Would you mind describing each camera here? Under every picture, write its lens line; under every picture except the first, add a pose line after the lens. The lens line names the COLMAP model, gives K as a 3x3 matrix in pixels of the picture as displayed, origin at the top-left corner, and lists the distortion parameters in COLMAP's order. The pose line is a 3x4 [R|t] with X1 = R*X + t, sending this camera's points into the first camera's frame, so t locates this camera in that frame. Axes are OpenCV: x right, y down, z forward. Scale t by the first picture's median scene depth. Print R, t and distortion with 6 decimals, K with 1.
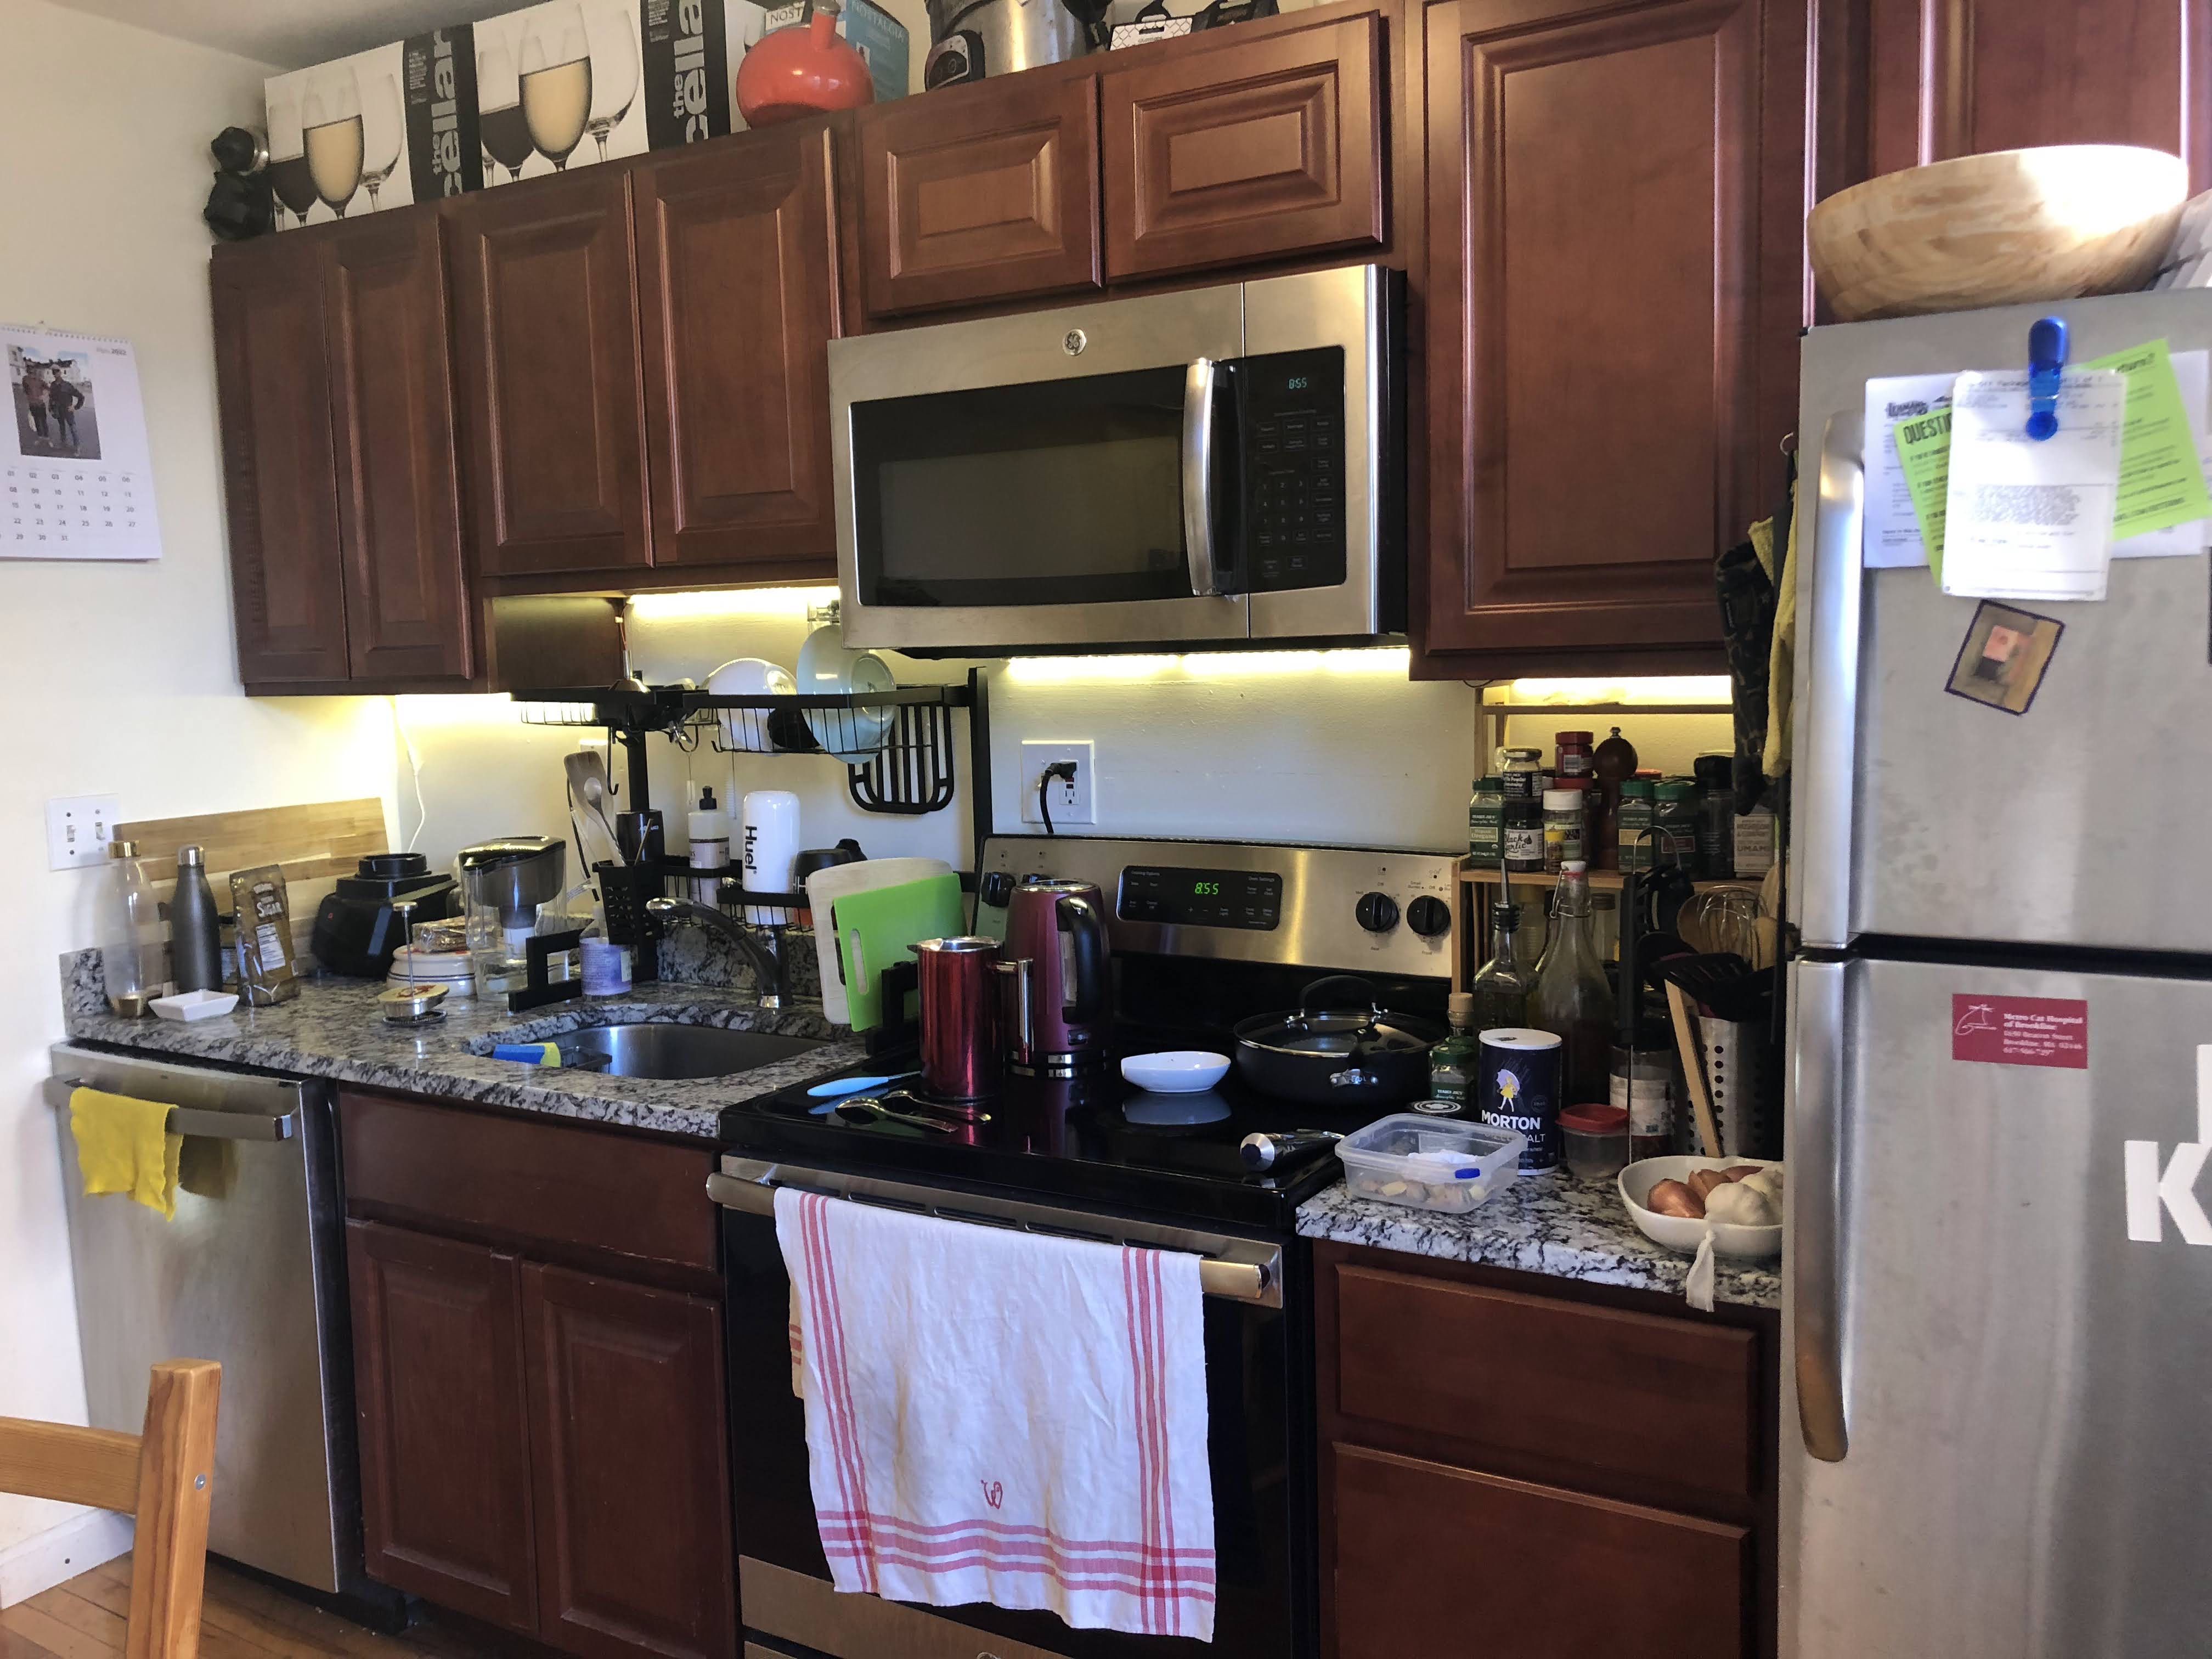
lens RADIAL K [[1792.5, 0, 1106.0], [0, 1792.5, 829.5], [0, 0, 1]] dist [0.046204, -0.138506]
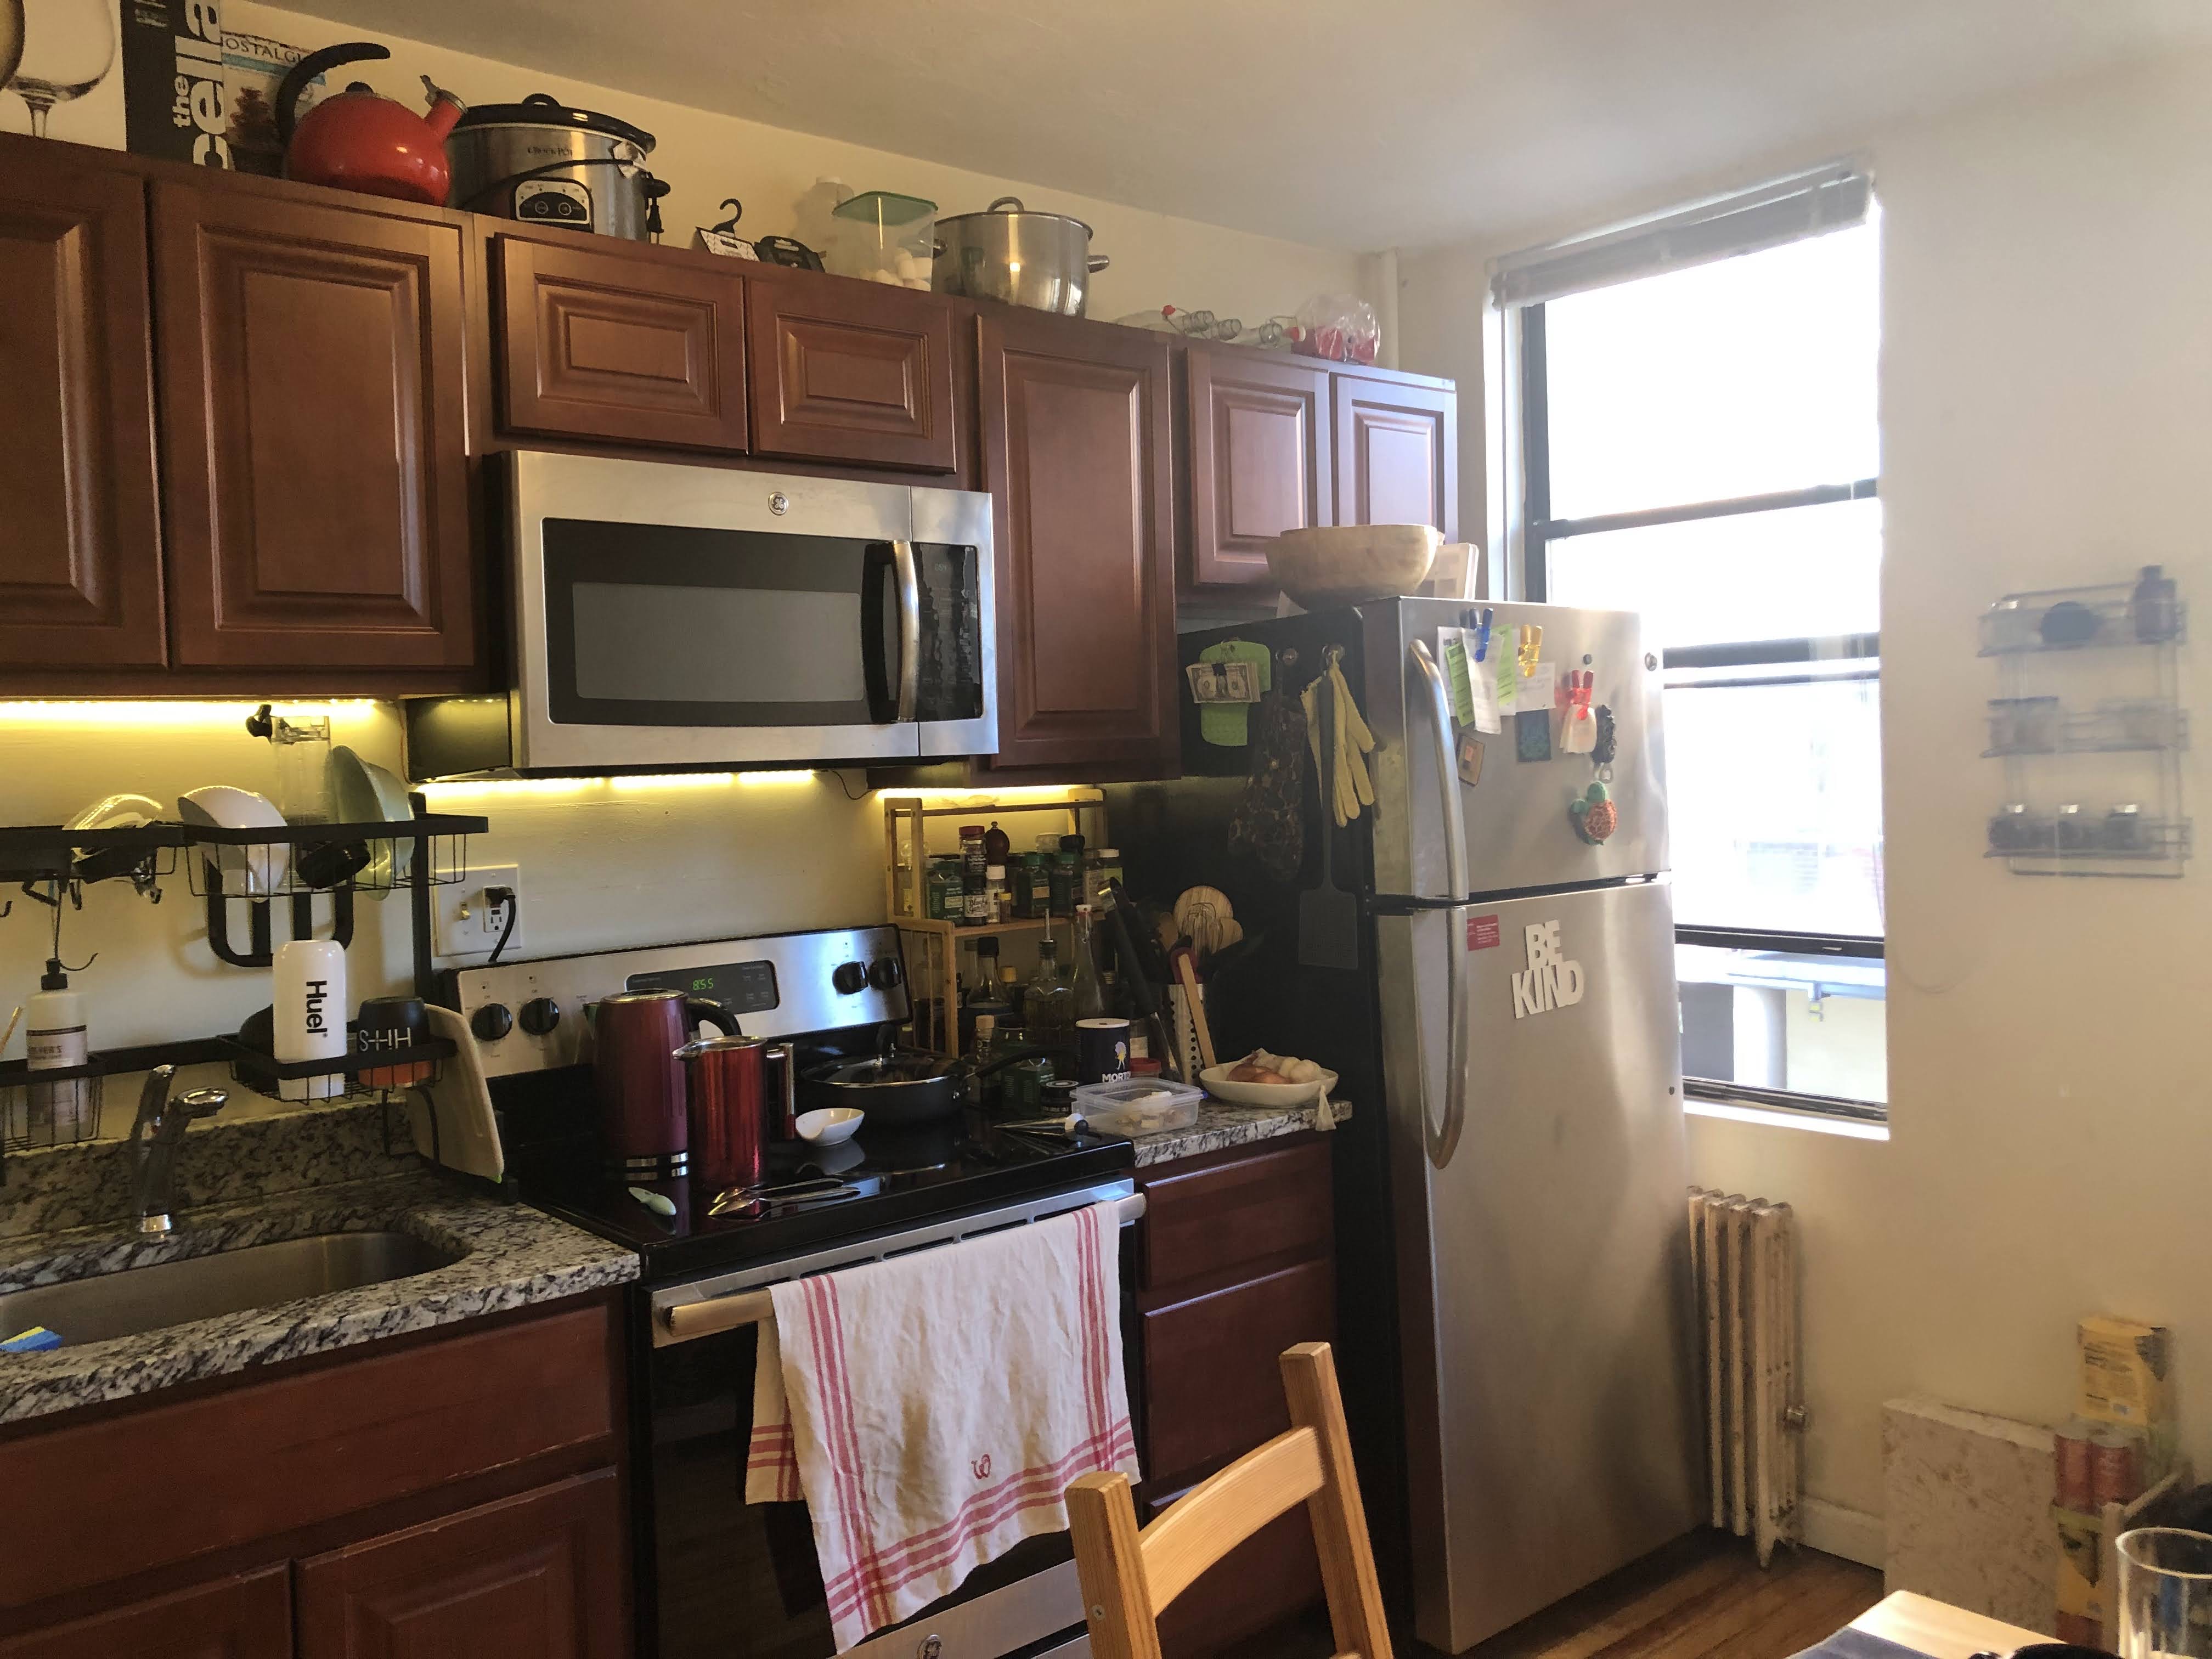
lens RADIAL K [[1796.6, 0, 1105.8], [0, 1796.6, 820.0], [0, 0, 1]] dist [0.004515, -0.008148]
pose [[0.324175, -0.022807, 0.945722, -1.037645], [0.115308, 0.993208, -0.015574, -0.024973], [-0.938943, 0.114098, 0.324603, 0.440539]]
